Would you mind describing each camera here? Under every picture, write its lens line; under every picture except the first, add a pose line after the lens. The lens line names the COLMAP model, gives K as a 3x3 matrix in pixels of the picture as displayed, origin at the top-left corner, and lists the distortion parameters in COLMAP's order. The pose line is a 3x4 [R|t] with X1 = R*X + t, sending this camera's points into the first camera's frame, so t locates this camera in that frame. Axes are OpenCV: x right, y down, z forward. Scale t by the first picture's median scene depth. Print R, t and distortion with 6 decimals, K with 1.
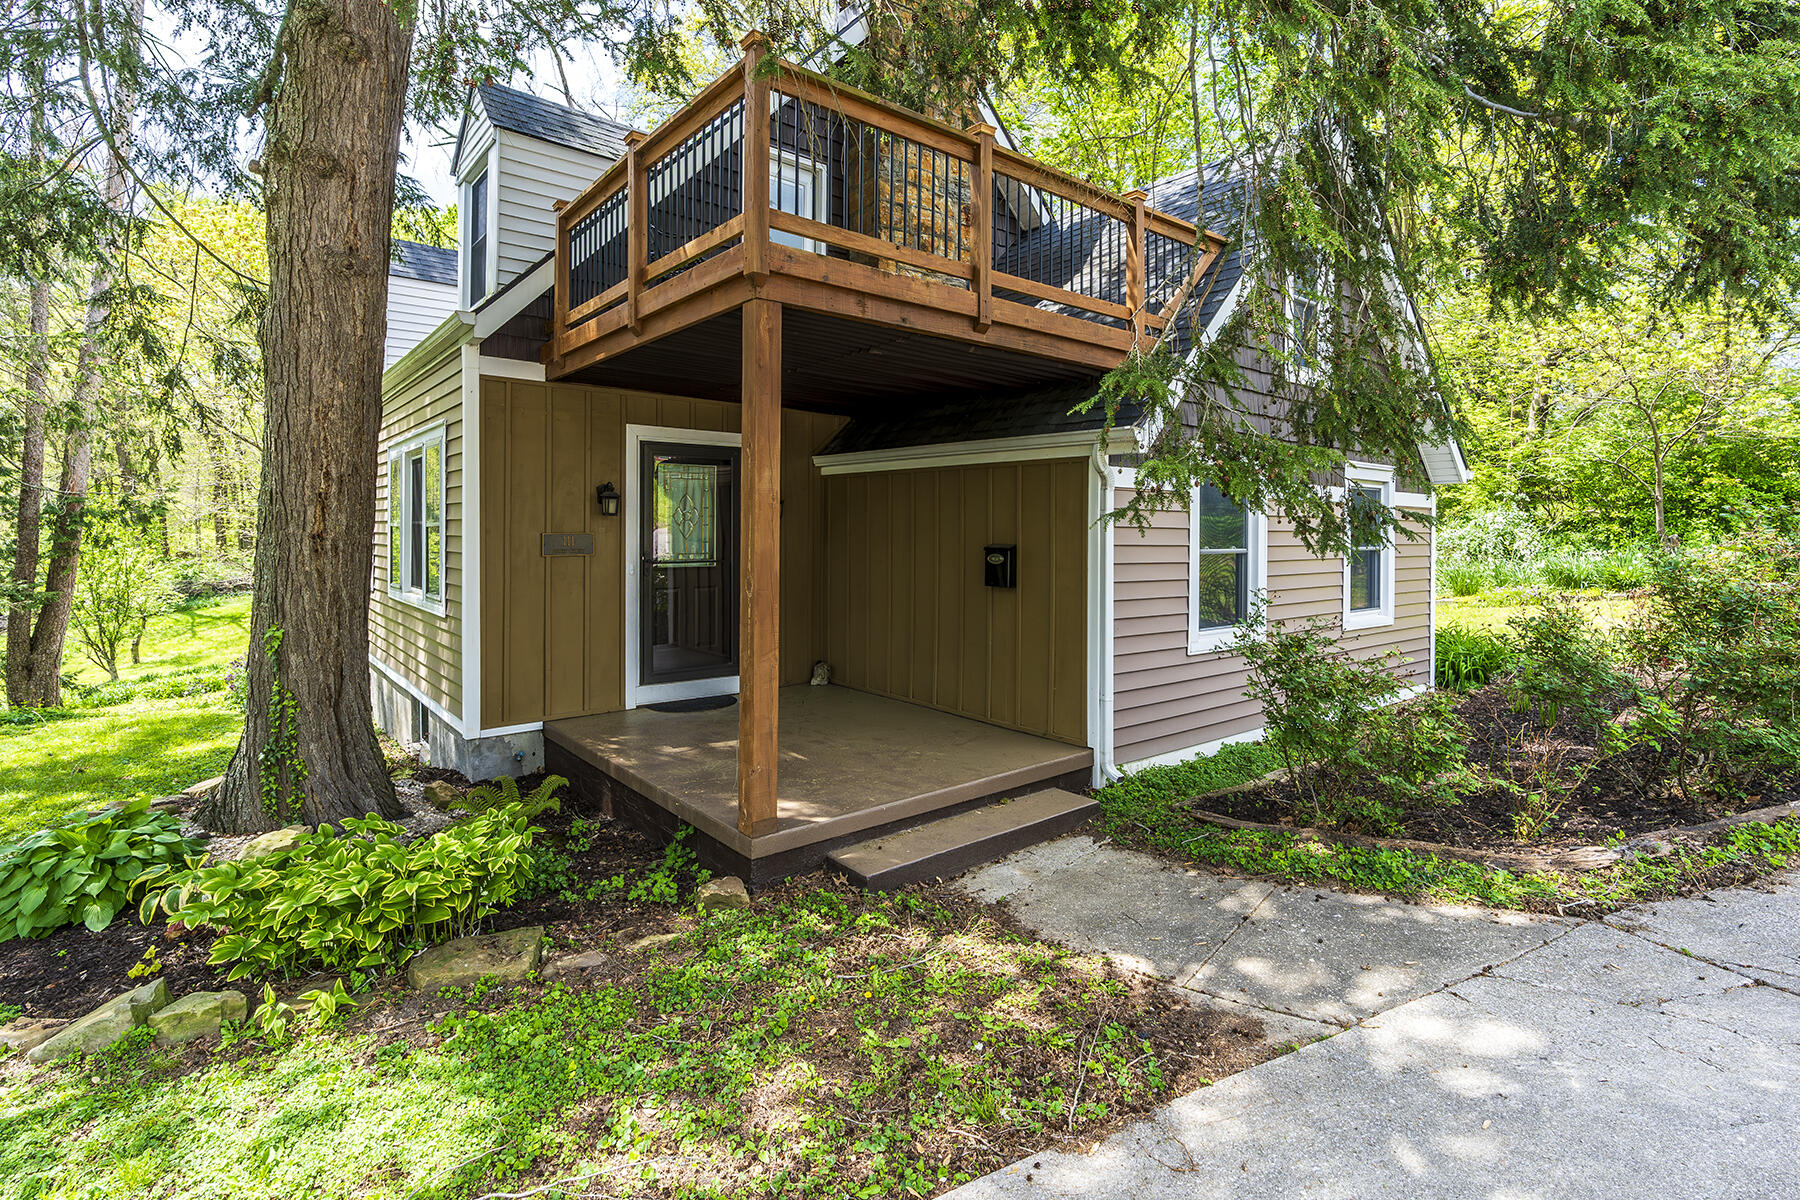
lens RADIAL K [[832.2, 0, 889.6], [0, 832.2, 517.5], [0, 0, 1]] dist [-0.007191, 0.002301]
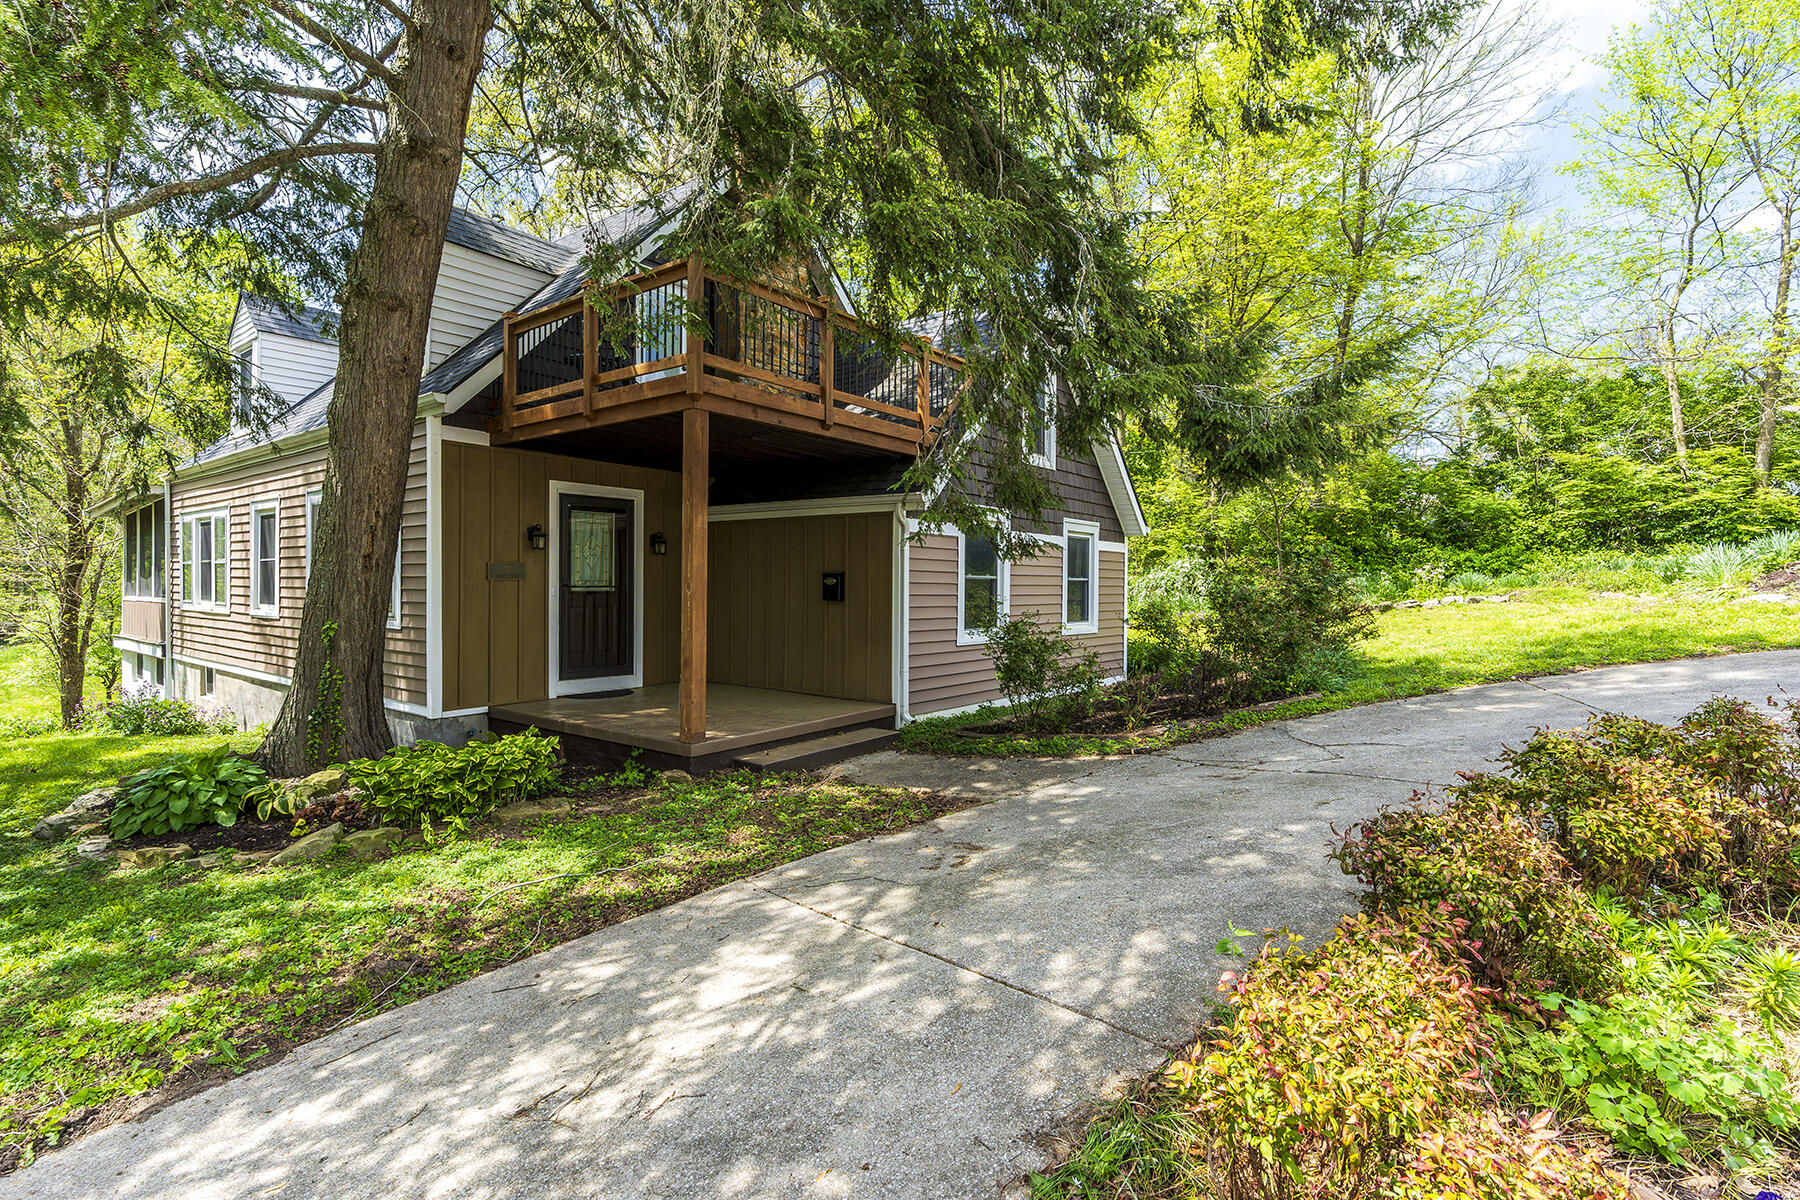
lens RADIAL K [[832.2, 0, 893.8], [0, 832.2, 591.0], [0, 0, 1]] dist [-0.007191, 0.002301]
pose [[0.970752, -0.003150, 0.240065, -0.124274], [-0.001912, 0.999781, 0.020848, 0.040064], [-0.240079, -0.020697, 0.970533, -0.474217]]
